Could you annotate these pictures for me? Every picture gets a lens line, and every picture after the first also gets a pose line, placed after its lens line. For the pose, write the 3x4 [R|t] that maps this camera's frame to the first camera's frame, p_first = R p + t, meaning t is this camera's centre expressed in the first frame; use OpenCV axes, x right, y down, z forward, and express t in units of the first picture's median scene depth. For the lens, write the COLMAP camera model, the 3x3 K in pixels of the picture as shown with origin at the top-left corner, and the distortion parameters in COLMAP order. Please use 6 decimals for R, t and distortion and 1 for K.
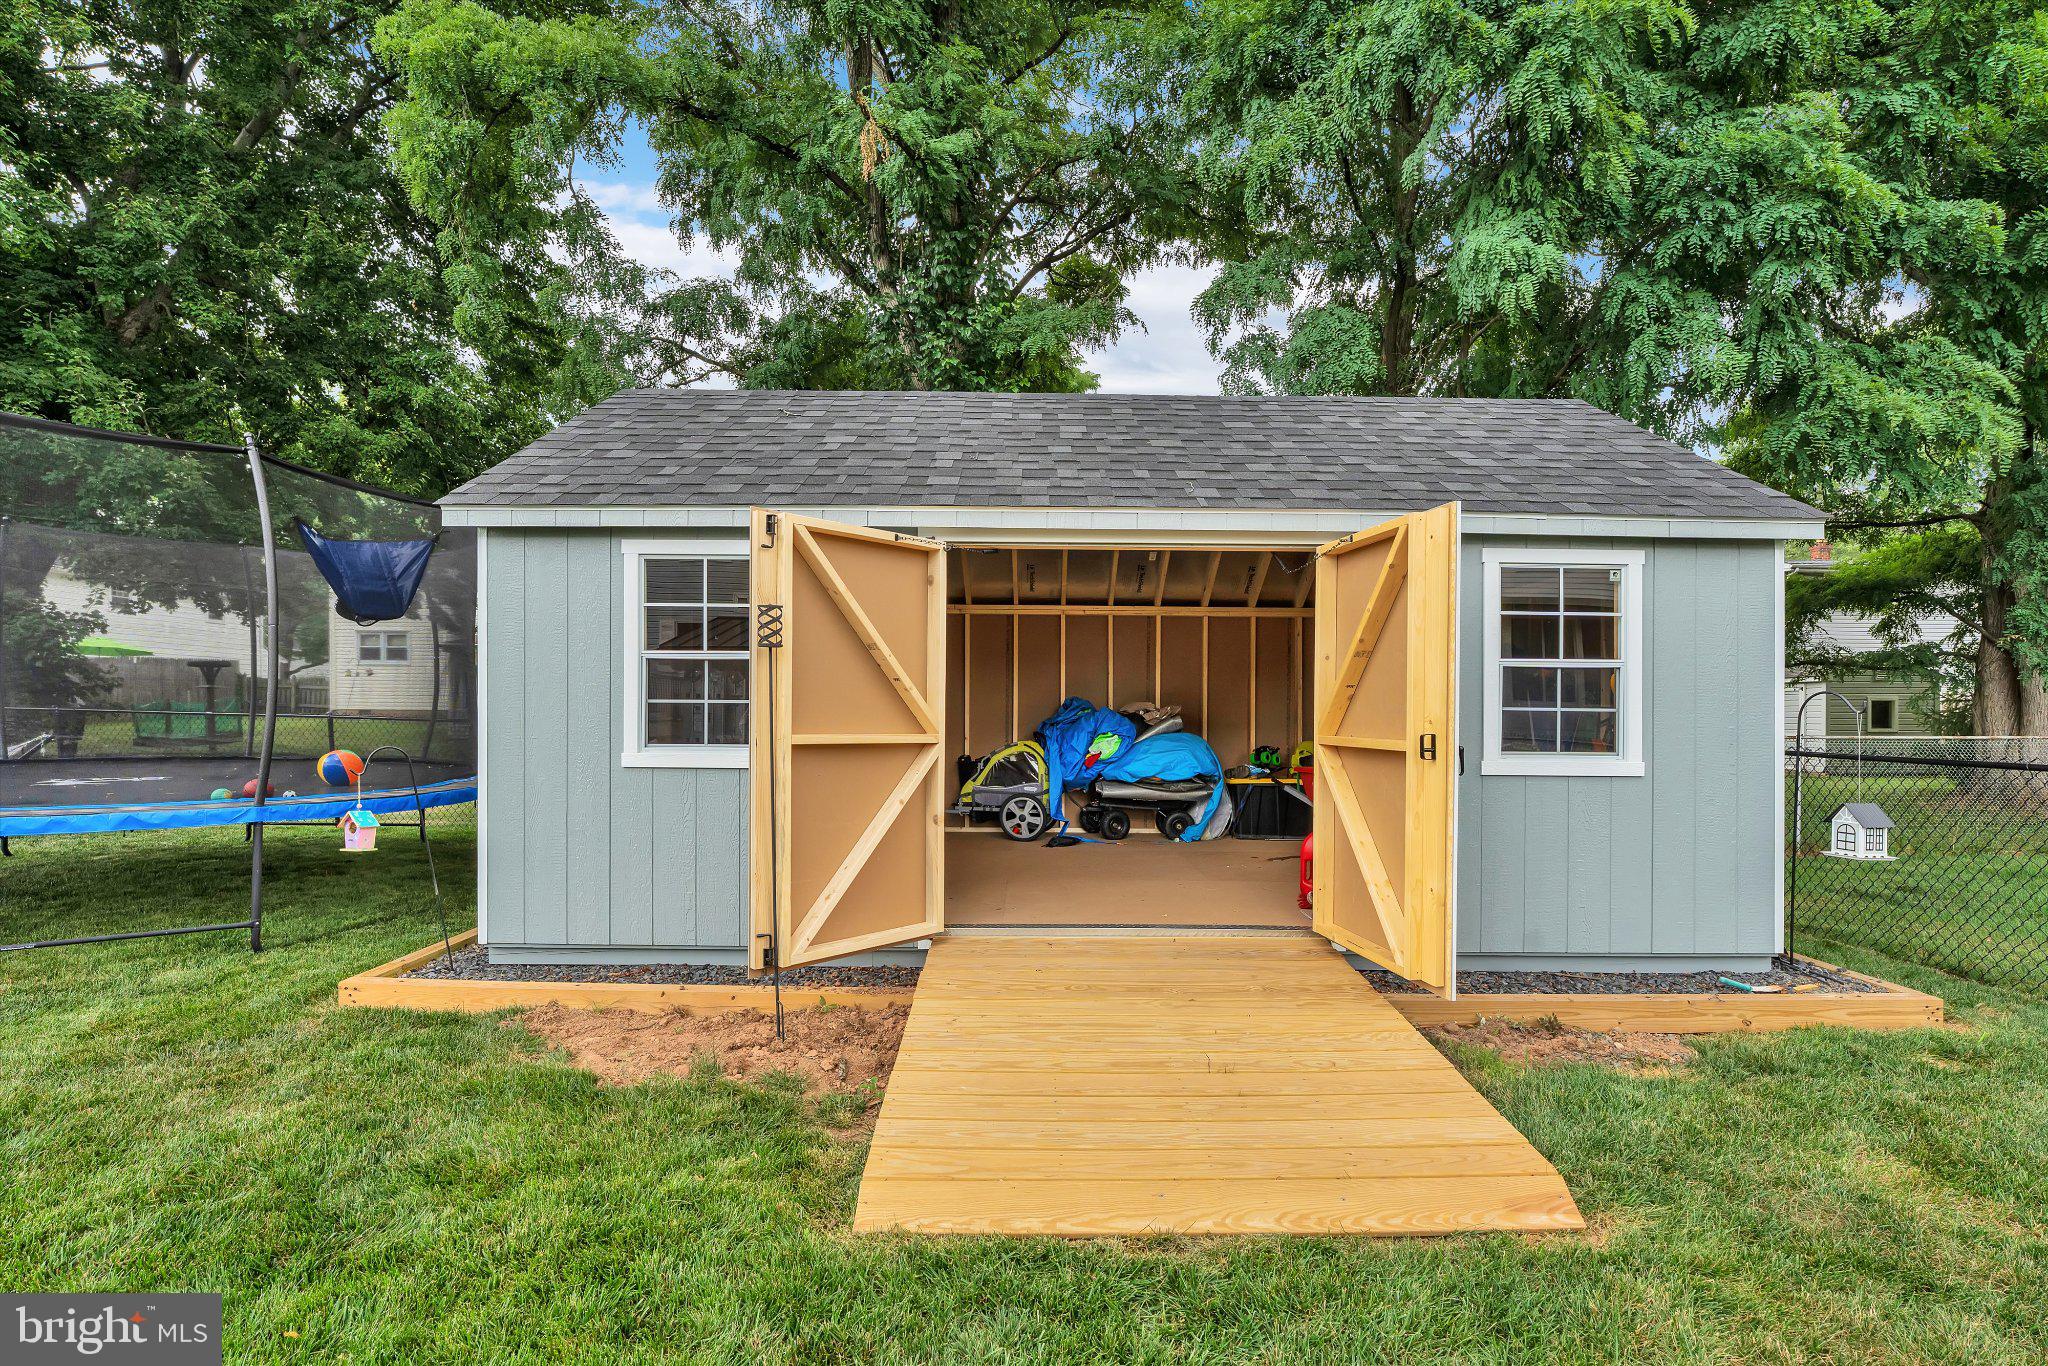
lens RADIAL K [[965.4, 0, 1034.4], [0, 965.4, 707.8], [0, 0, 1]] dist [0.000820, -0.000101]
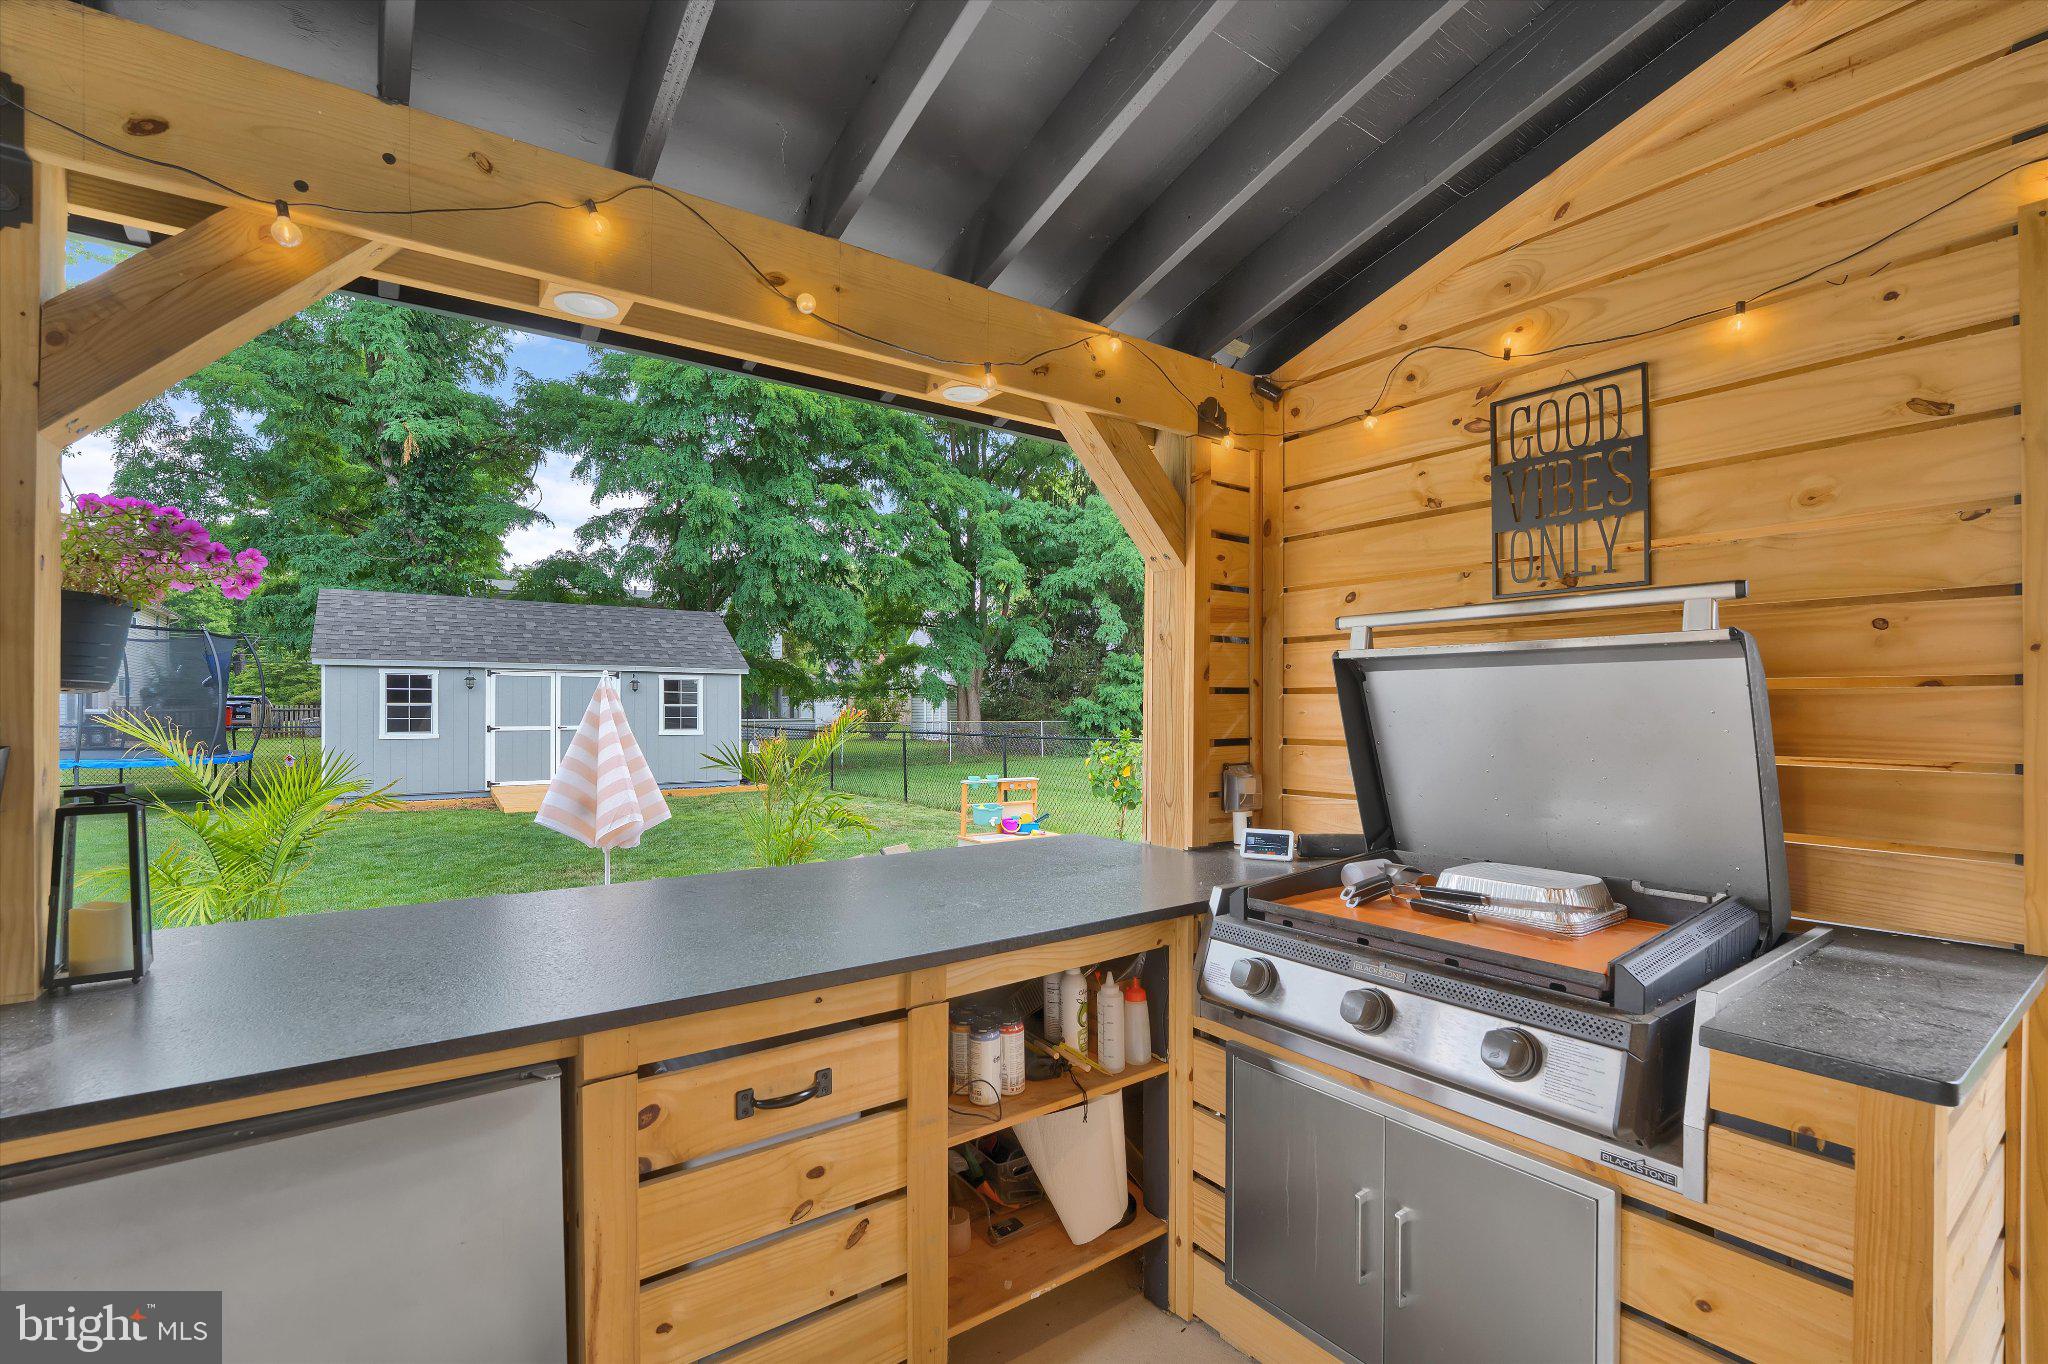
lens RADIAL K [[965.4, 0, 1034.4], [0, 965.4, 706.8], [0, 0, 1]] dist [0.000820, -0.000101]
pose [[0.827226, -0.007051, 0.561825, -0.427611], [0.007347, 0.999972, 0.001733, -0.036543], [-0.561822, 0.002694, 0.827254, -2.876996]]
